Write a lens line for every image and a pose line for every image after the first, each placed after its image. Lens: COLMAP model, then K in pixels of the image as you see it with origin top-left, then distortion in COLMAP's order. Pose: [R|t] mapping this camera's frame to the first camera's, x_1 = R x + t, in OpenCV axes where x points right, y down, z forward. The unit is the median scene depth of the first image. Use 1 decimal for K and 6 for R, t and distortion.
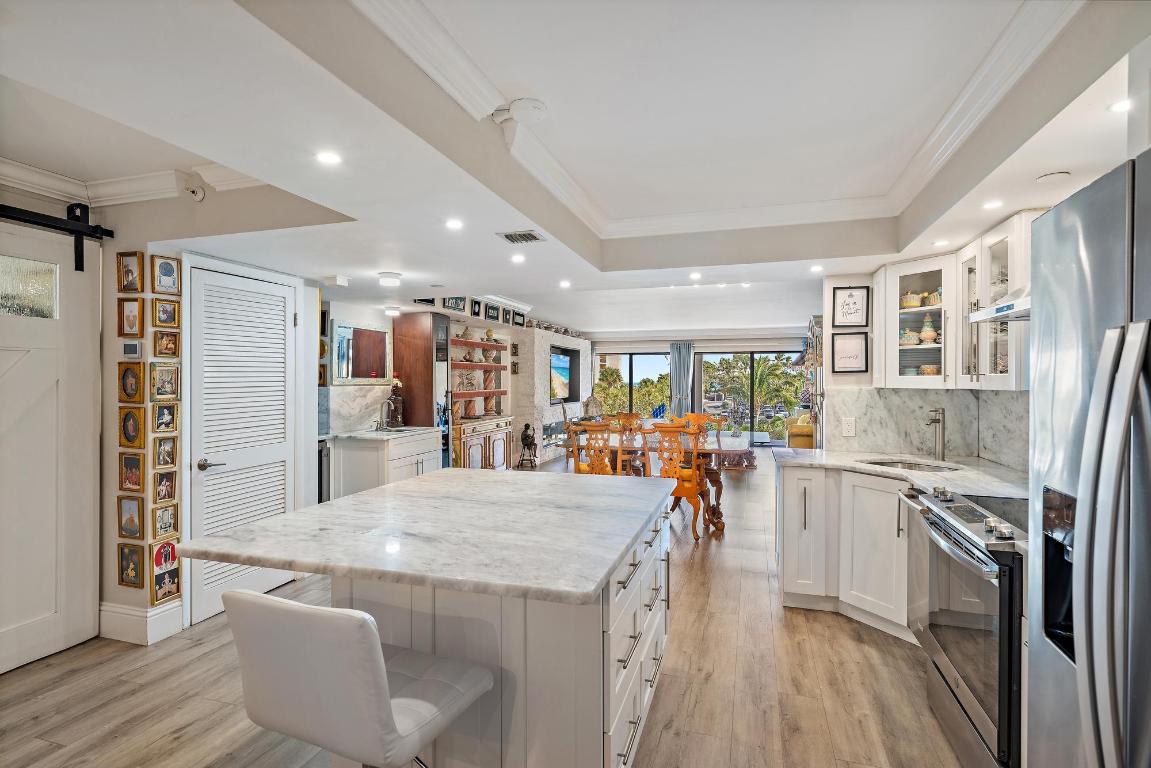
lens RADIAL K [[573.0, 0, 571.3], [0, 573.0, 372.5], [0, 0, 1]] dist [0.002861, 0.000593]
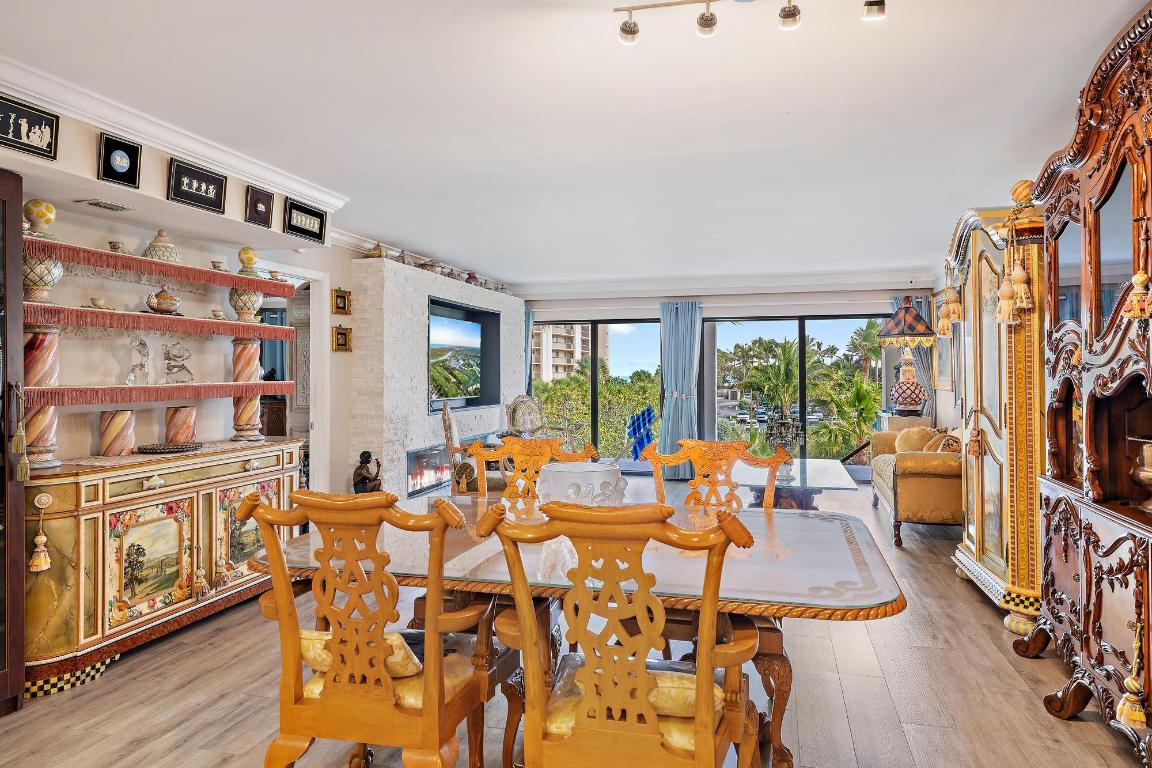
lens RADIAL K [[720.4, 0, 576.4], [0, 720.4, 358.4], [0, 0, 1]] dist [-0.000793, 0.000074]
pose [[0.999248, -0.002088, 0.038720, 0.127073], [0.002397, 0.999966, -0.007932, 0.022900], [-0.038702, 0.008019, 0.999219, 0.596464]]
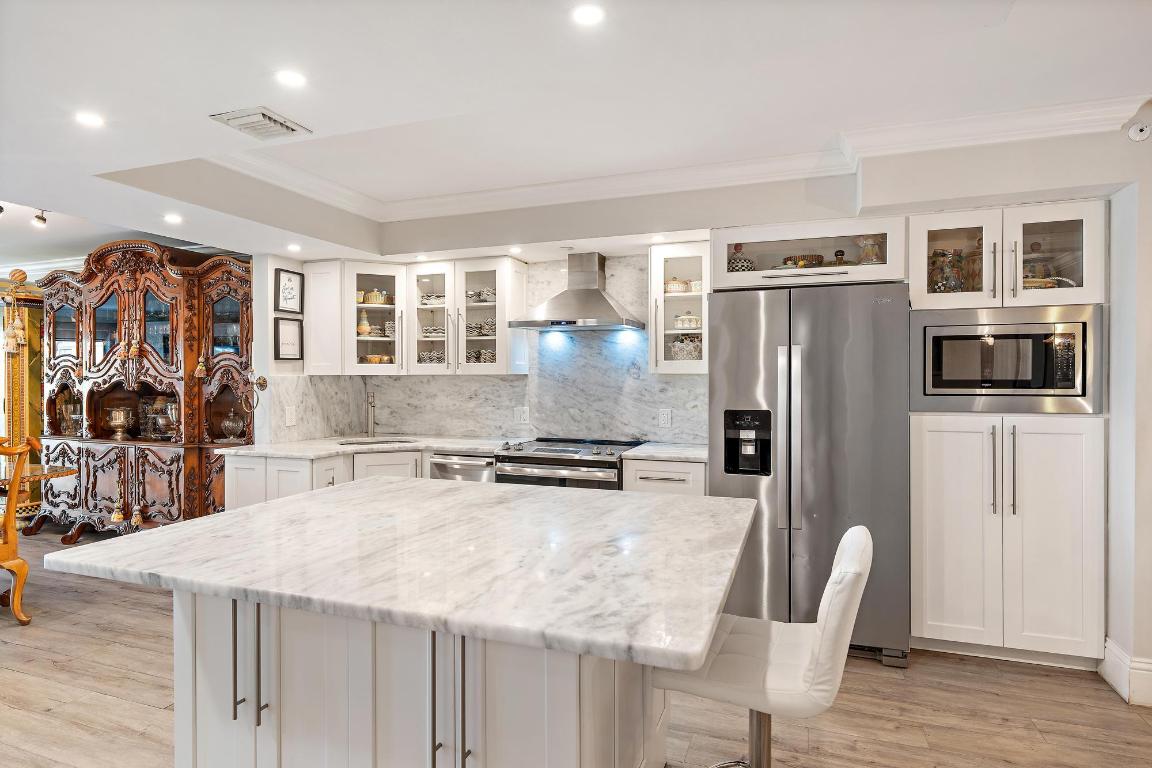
lens RADIAL K [[629.5, 0, 576.0], [0, 629.5, 384.0], [0, 0, 1]] dist [-0.001675, -0.000020]
pose [[0.041798, -0.011849, 0.999056, -0.376557], [-0.011507, 0.999858, 0.012340, 0.015104], [-0.999060, -0.012012, 0.041655, 0.323750]]
